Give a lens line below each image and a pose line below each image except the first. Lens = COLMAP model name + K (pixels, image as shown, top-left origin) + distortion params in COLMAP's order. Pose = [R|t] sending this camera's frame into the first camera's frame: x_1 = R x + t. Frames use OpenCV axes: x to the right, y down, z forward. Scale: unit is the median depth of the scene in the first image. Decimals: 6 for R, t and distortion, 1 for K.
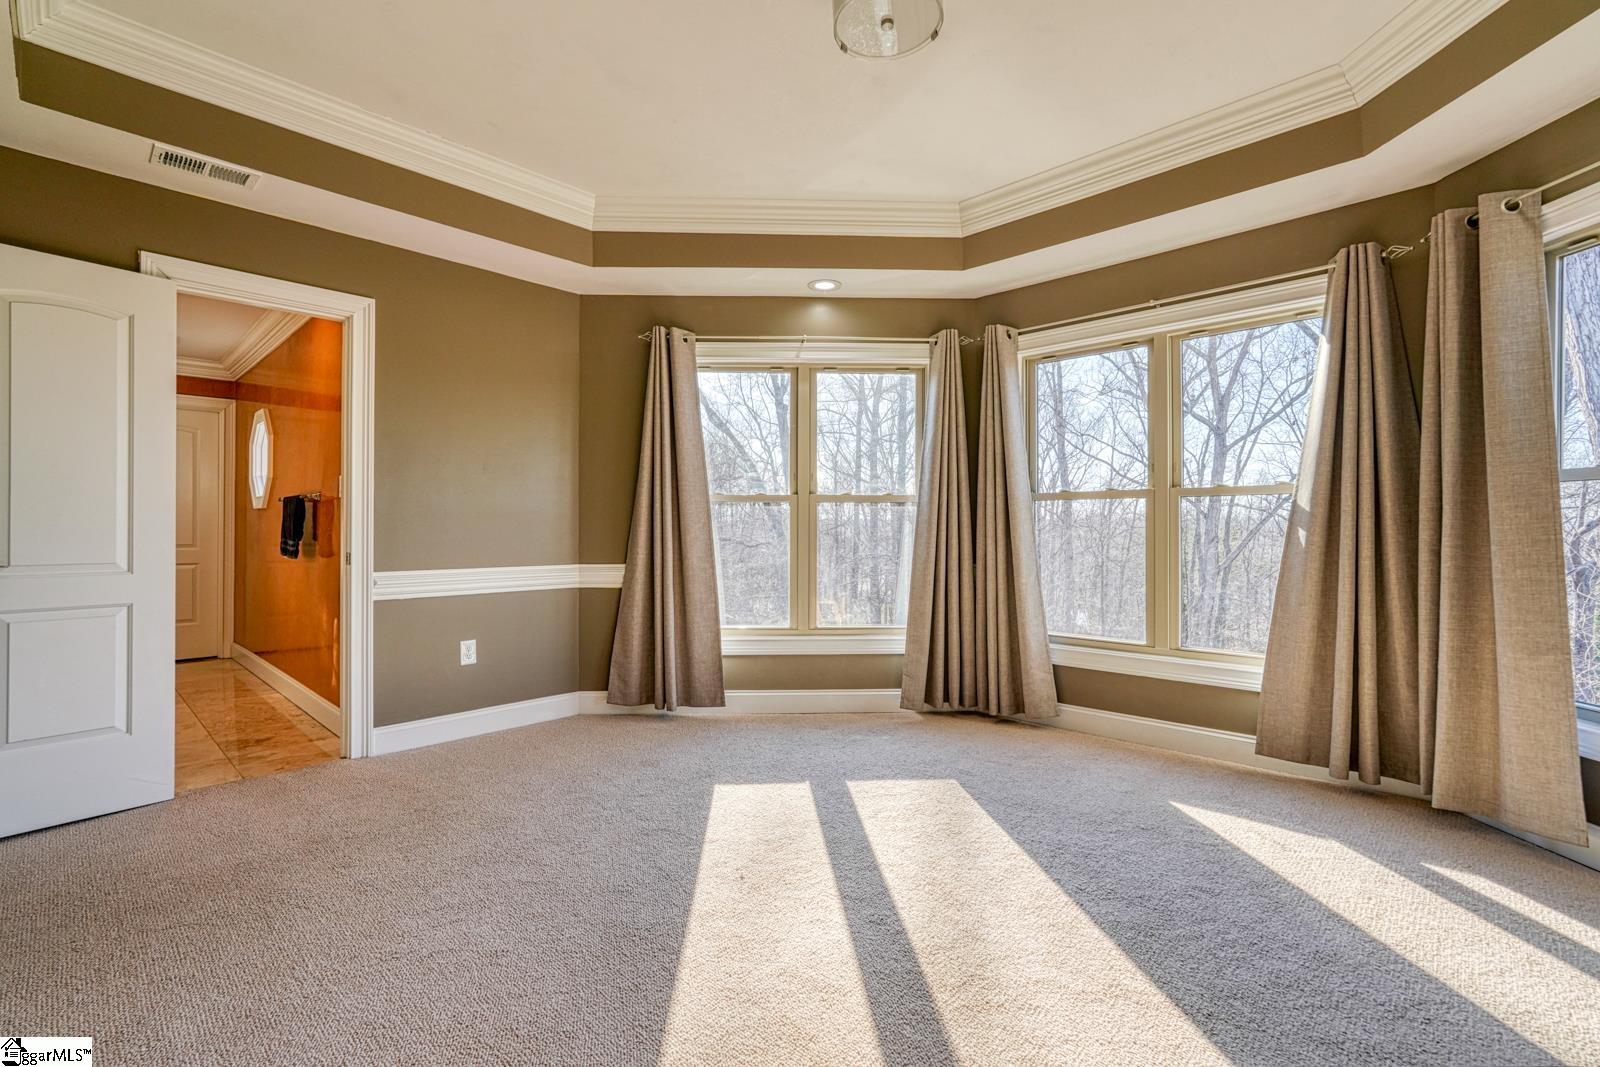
lens RADIAL K [[703.4, 0, 798.5], [0, 703.4, 522.0], [0, 0, 1]] dist [-0.012363, 0.001580]
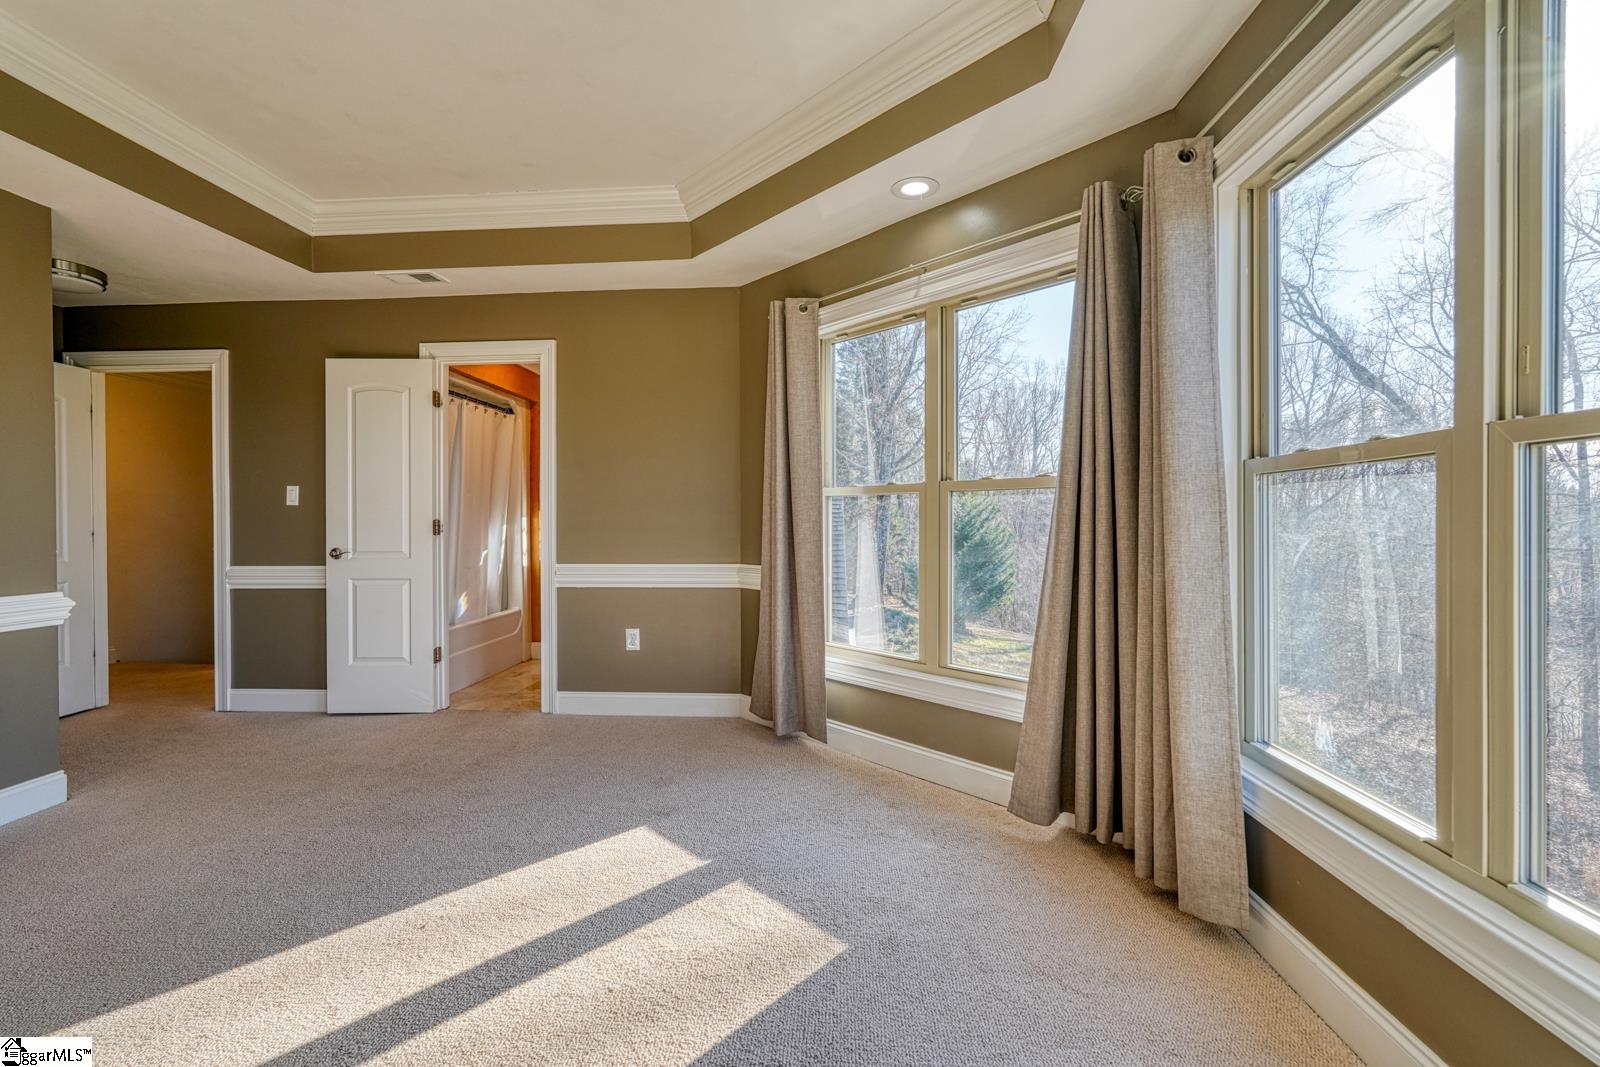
lens RADIAL K [[703.4, 0, 809.3], [0, 703.4, 522.8], [0, 0, 1]] dist [-0.012363, 0.001580]
pose [[0.645653, -0.002633, -0.763626, 0.563179], [0.011460, 0.999915, 0.006242, -0.002698], [0.763545, -0.012781, 0.645628, 0.499380]]
